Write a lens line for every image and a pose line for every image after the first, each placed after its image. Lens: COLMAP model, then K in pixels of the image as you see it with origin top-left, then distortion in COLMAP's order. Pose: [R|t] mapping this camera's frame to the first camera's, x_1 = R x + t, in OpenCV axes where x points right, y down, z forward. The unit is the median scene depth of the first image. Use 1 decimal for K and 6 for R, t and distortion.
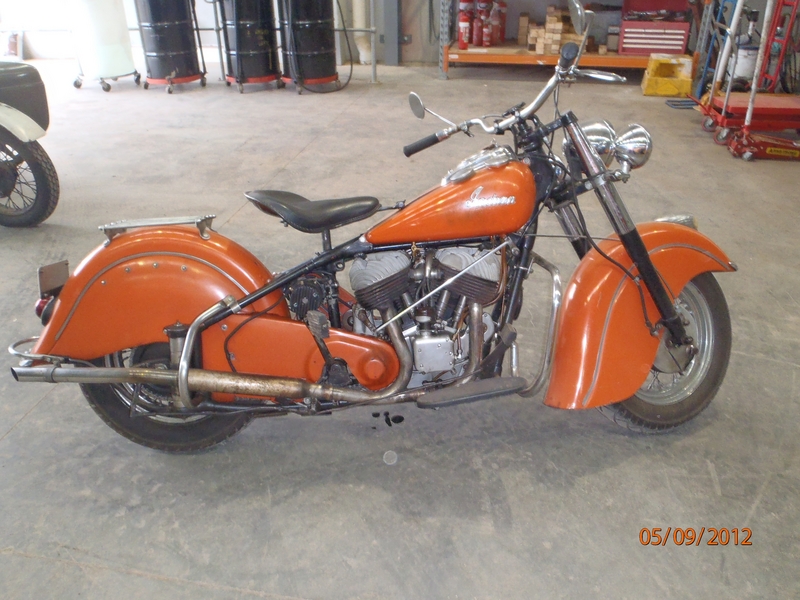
lens RADIAL K [[645.6, 0, 400.0], [0, 645.6, 300.0], [0, 0, 1]] dist [-0.052130, 0.002760]
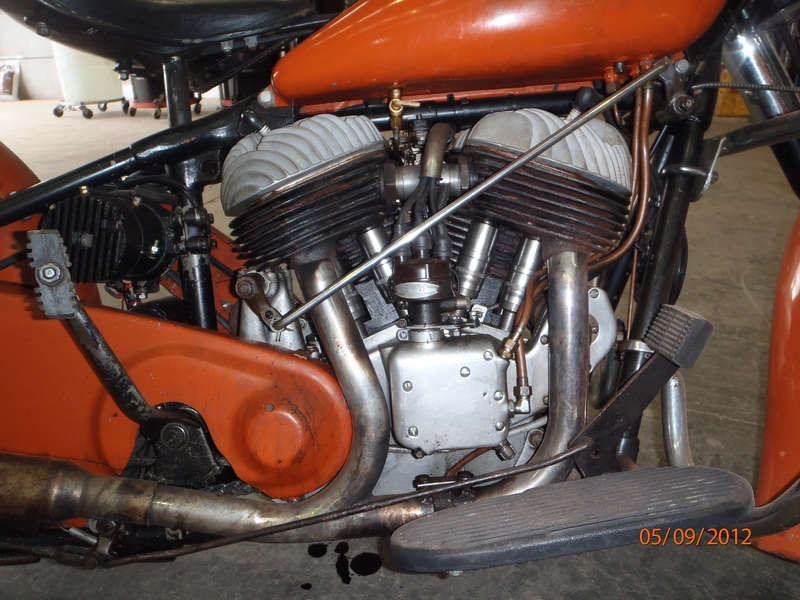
lens RADIAL K [[645.6, 0, 400.0], [0, 645.6, 300.0], [0, 0, 1]] dist [-0.052130, 0.002760]
pose [[0.998816, 0.009489, -0.047711, 0.041628], [-0.015292, 0.992318, -0.122766, 0.073532], [0.046180, 0.123350, 0.991288, 0.640172]]
